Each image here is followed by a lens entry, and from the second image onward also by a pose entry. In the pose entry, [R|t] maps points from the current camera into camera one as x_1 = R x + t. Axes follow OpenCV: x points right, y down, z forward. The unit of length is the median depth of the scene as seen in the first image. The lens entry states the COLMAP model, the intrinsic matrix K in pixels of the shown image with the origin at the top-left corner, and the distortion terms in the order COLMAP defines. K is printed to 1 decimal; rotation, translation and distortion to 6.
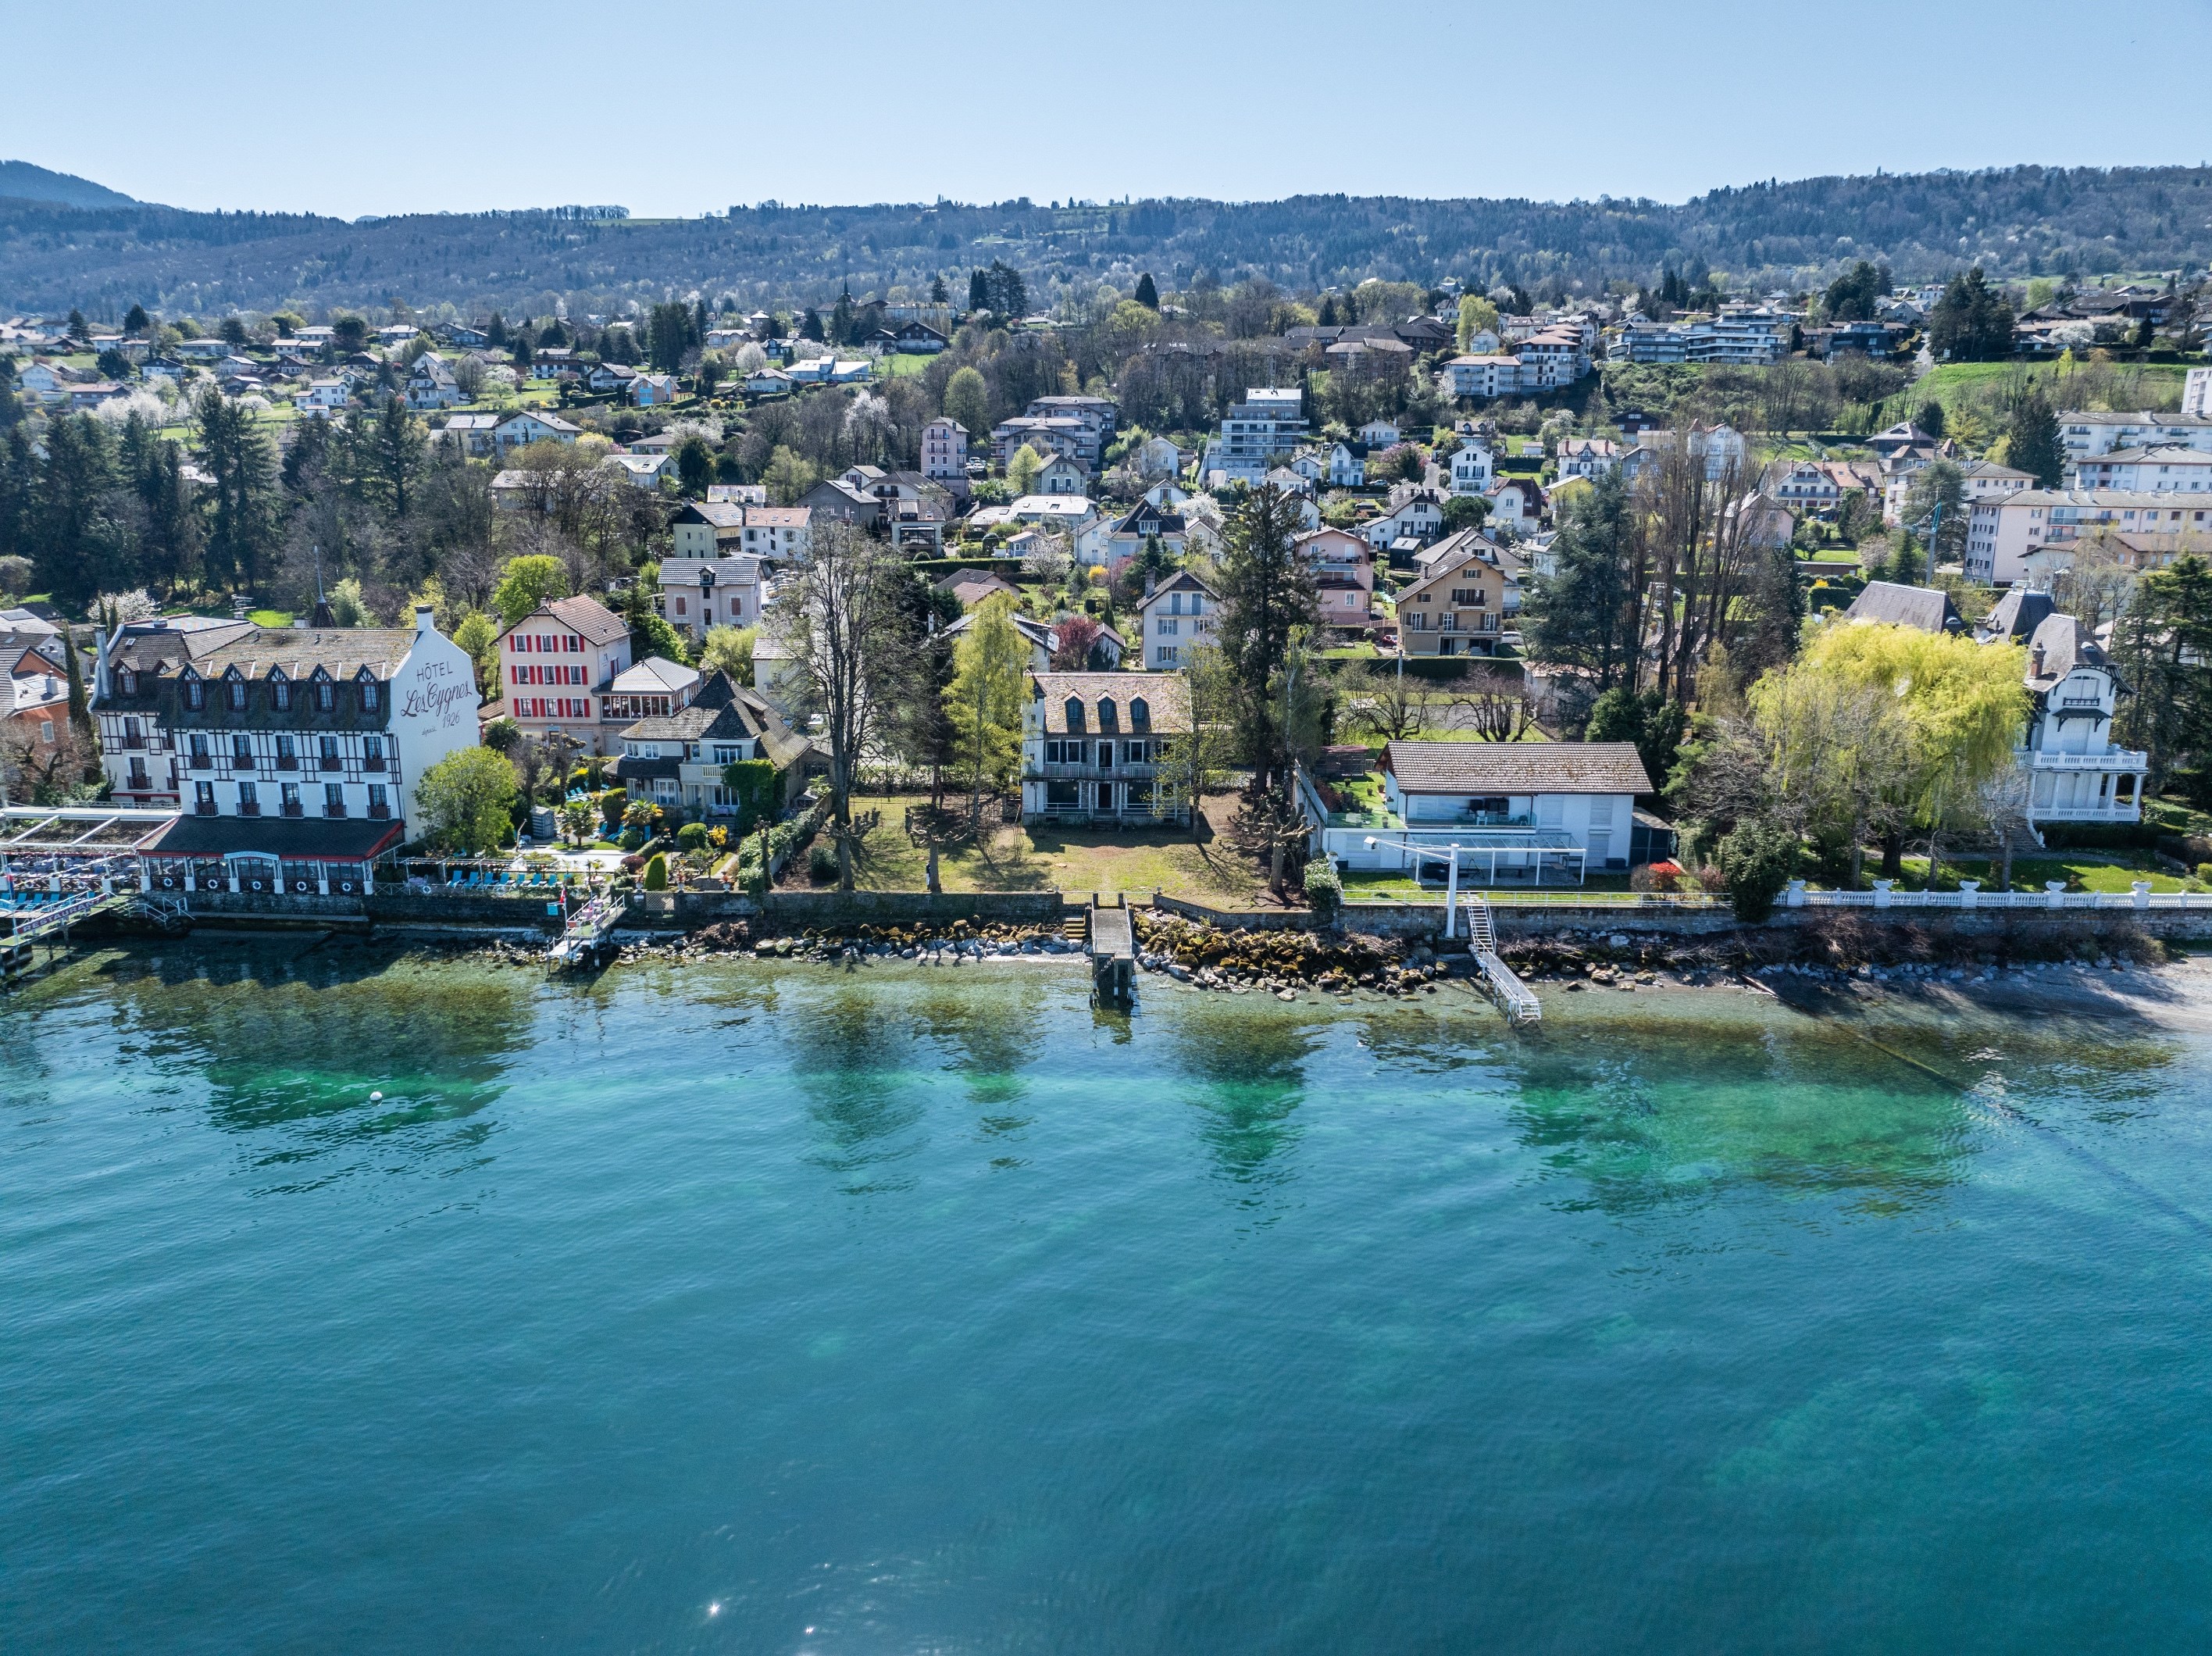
lens RADIAL K [[1626.1, 0, 1107.4], [0, 1626.1, 828.2], [0, 0, 1]] dist [-0.034520, -0.012443]
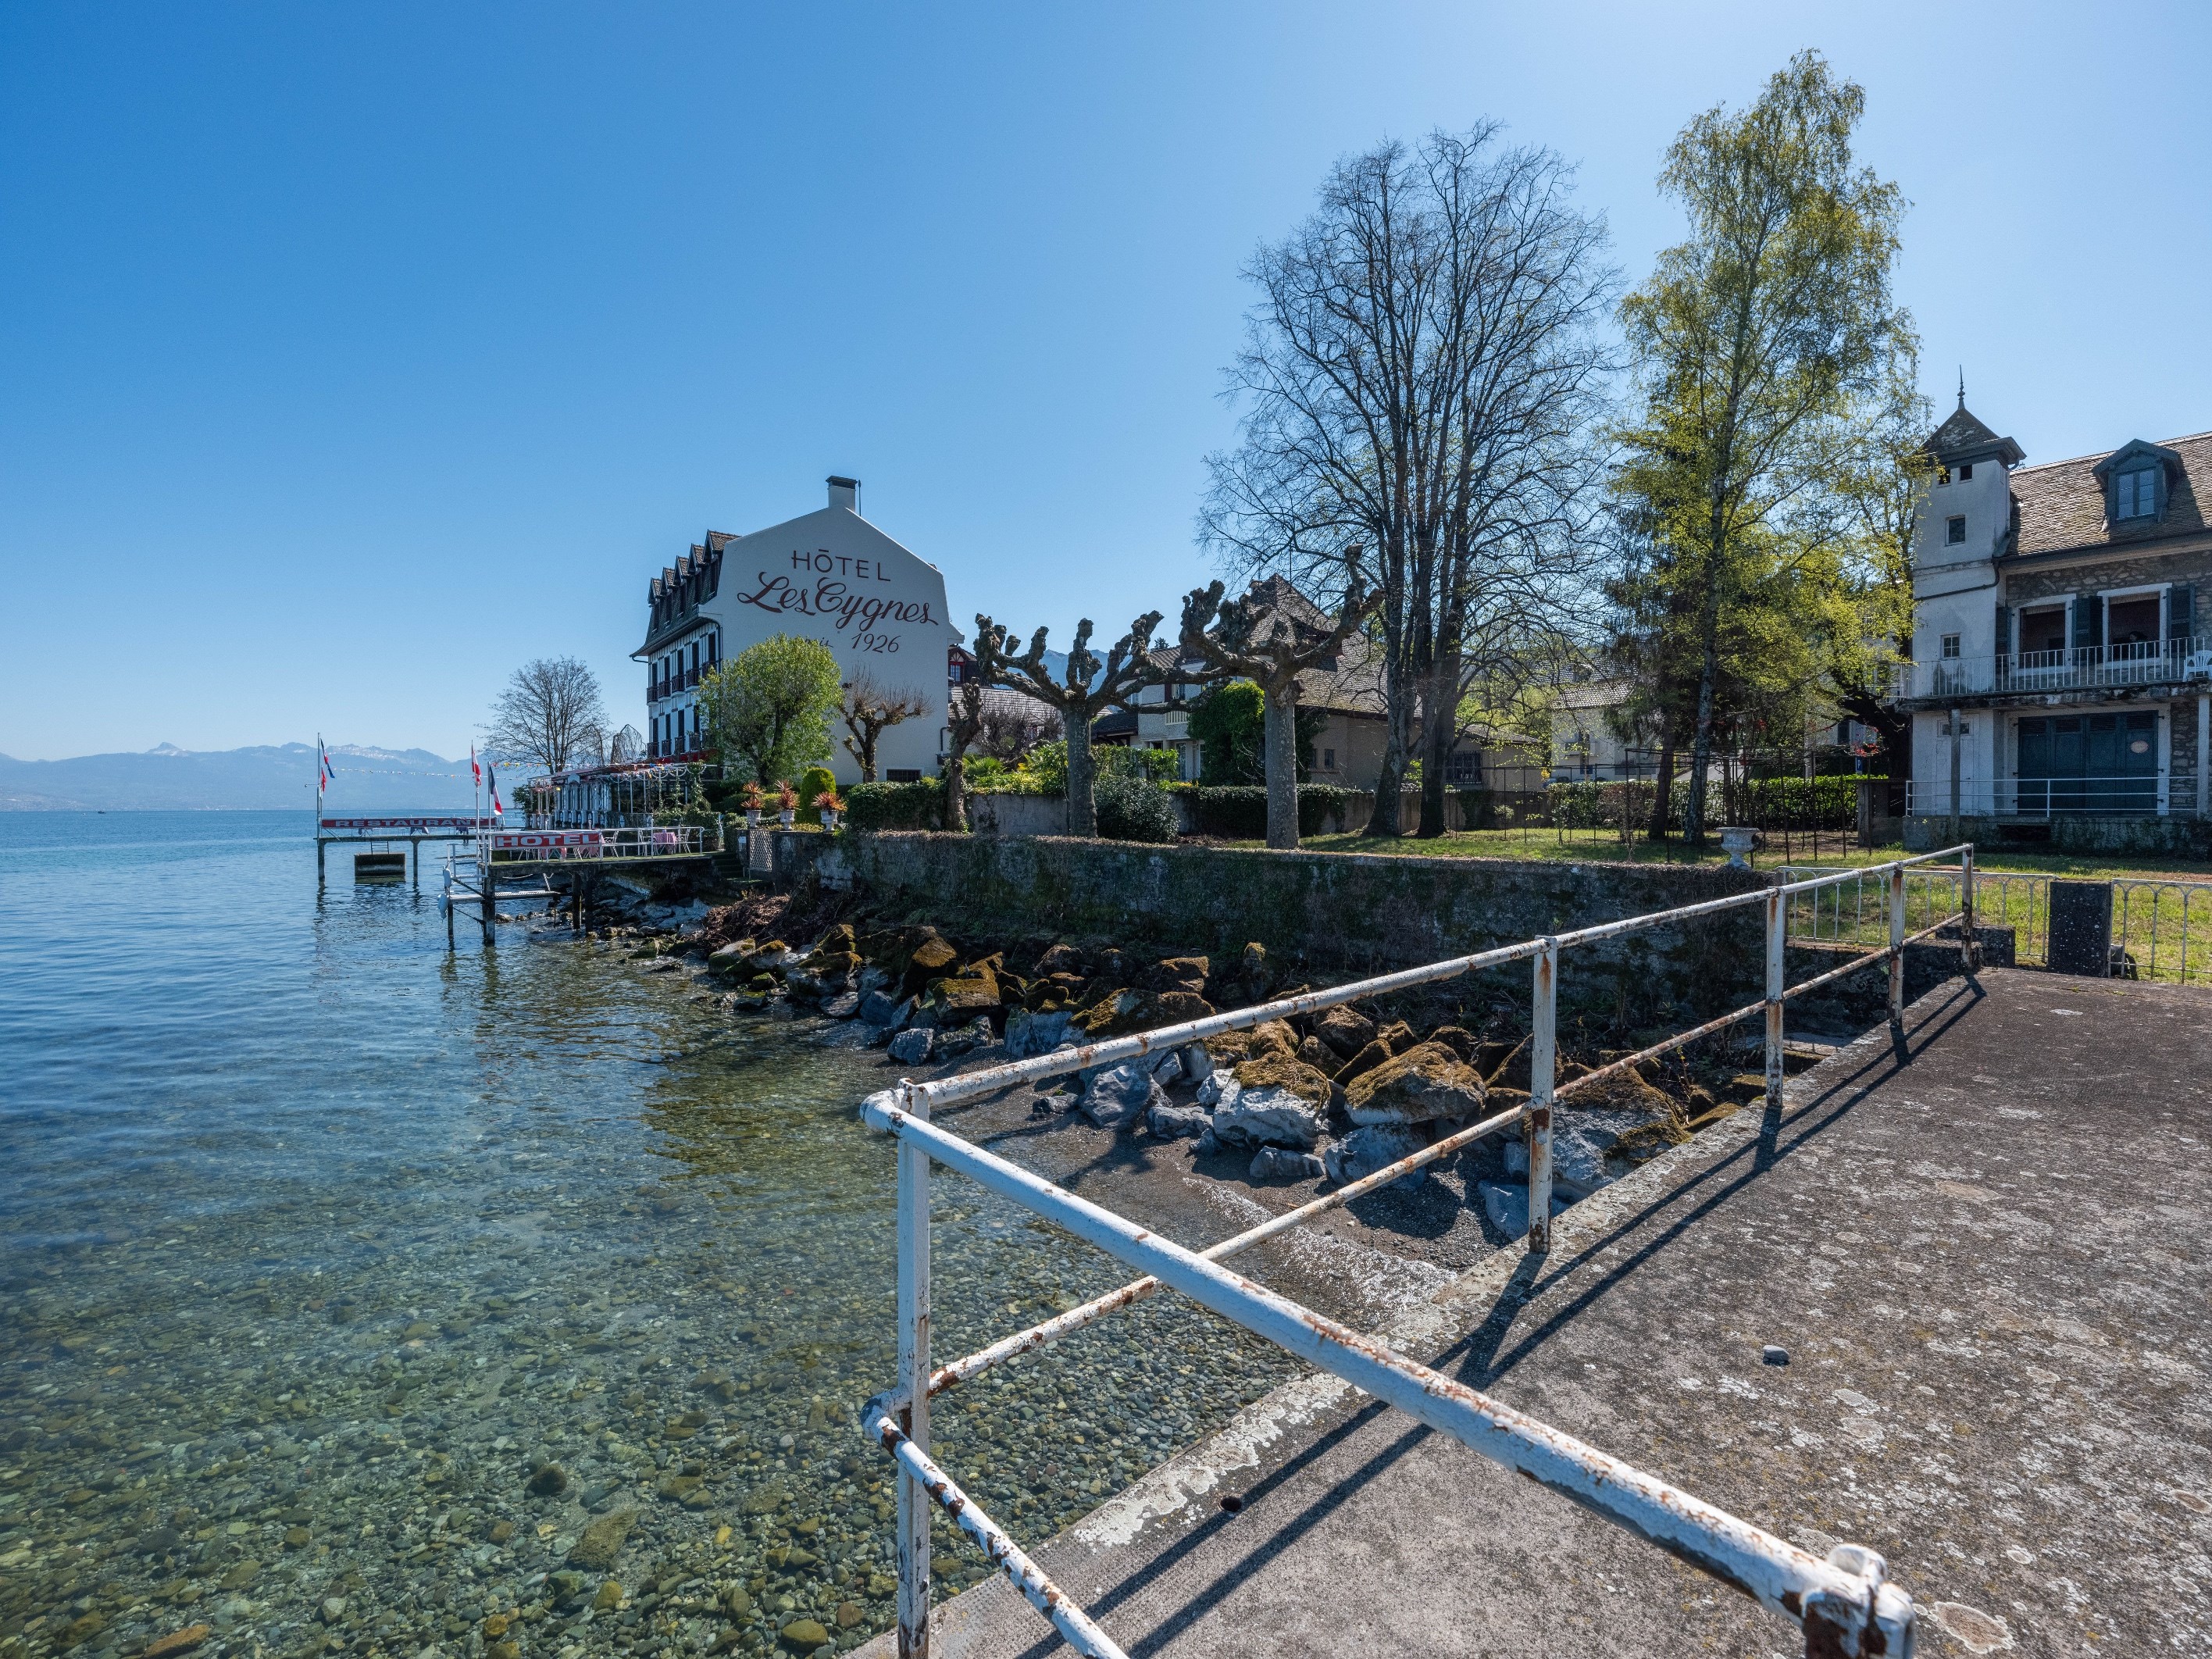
lens RADIAL K [[999.5, 0, 1116.4], [0, 999.5, 818.0], [0, 0, 1]] dist [-0.002126, 0.002494]
pose [[0.627102, -0.002436, -0.778934, 0.007345], [-0.167901, 0.976065, -0.138226, 0.058323], [0.760627, 0.217466, 0.611683, 0.927461]]
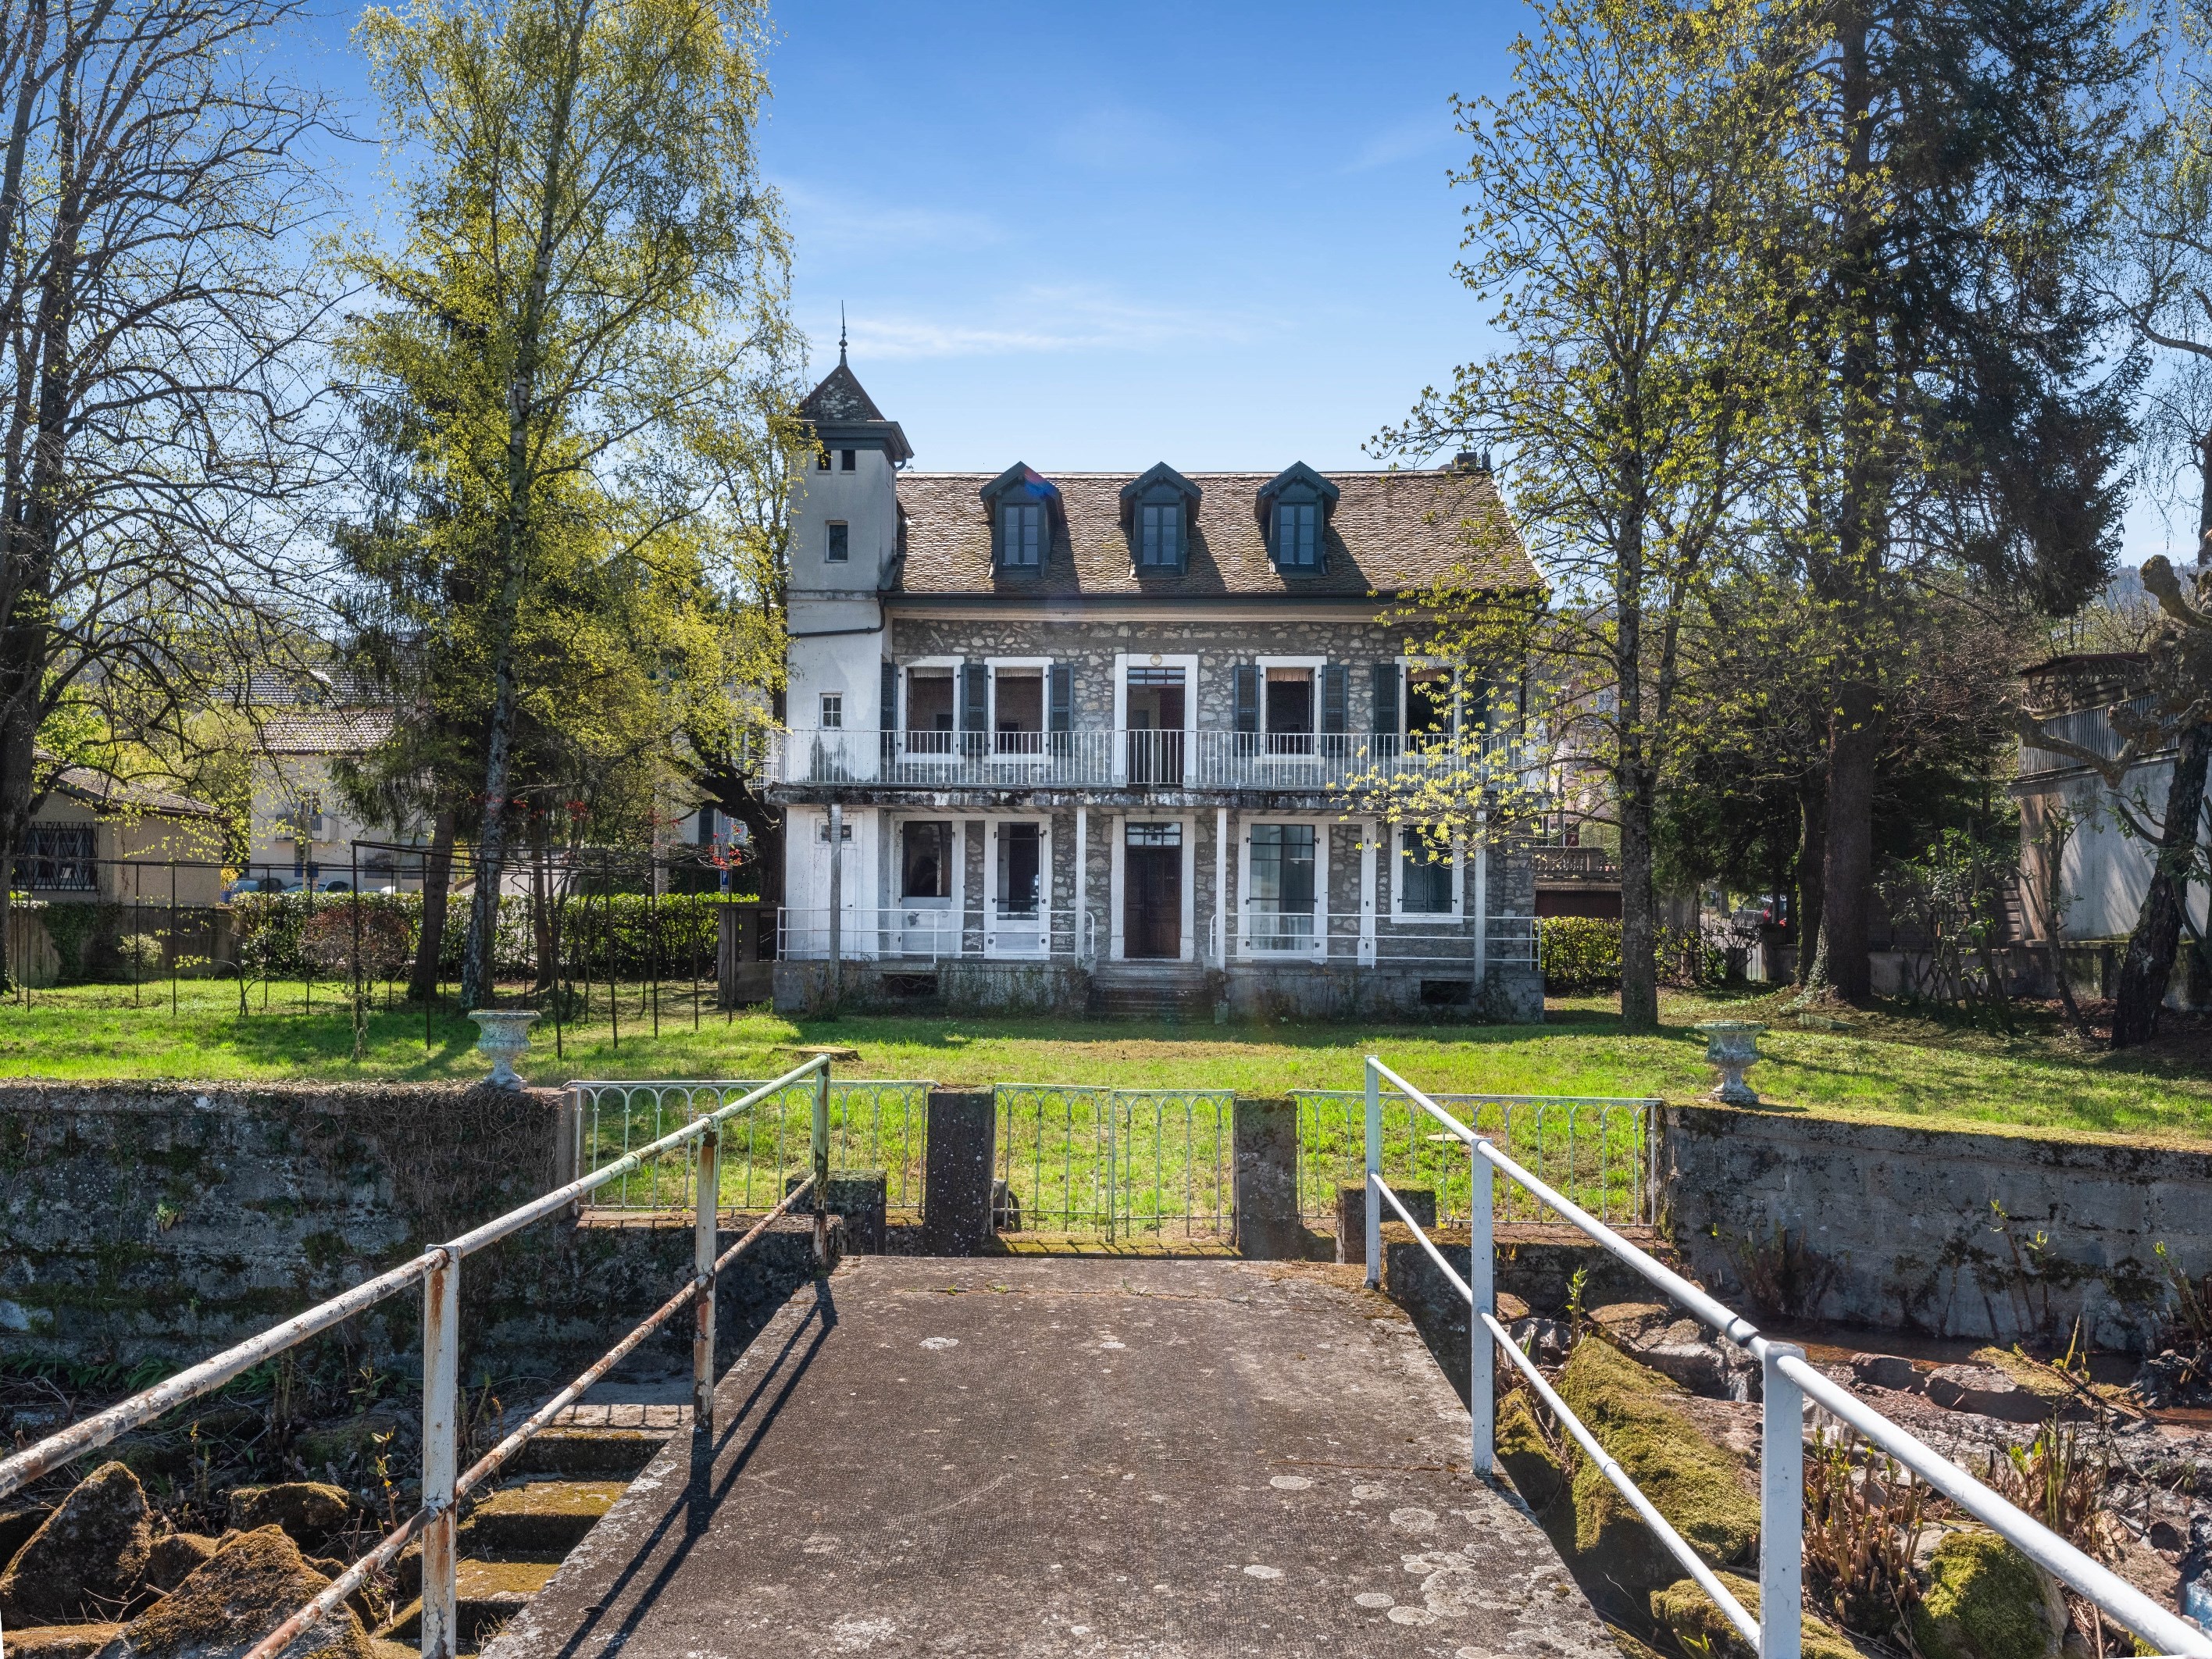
lens RADIAL K [[1774.7, 0, 1133.5], [0, 1774.7, 940.4], [0, 0, 1]] dist [0.007112, -0.028713]
pose [[0.999419, 0.000922, -0.034061, 0.005411], [-0.008422, 0.975304, -0.220706, 0.051078], [0.033016, 0.220864, 0.974746, 0.945845]]
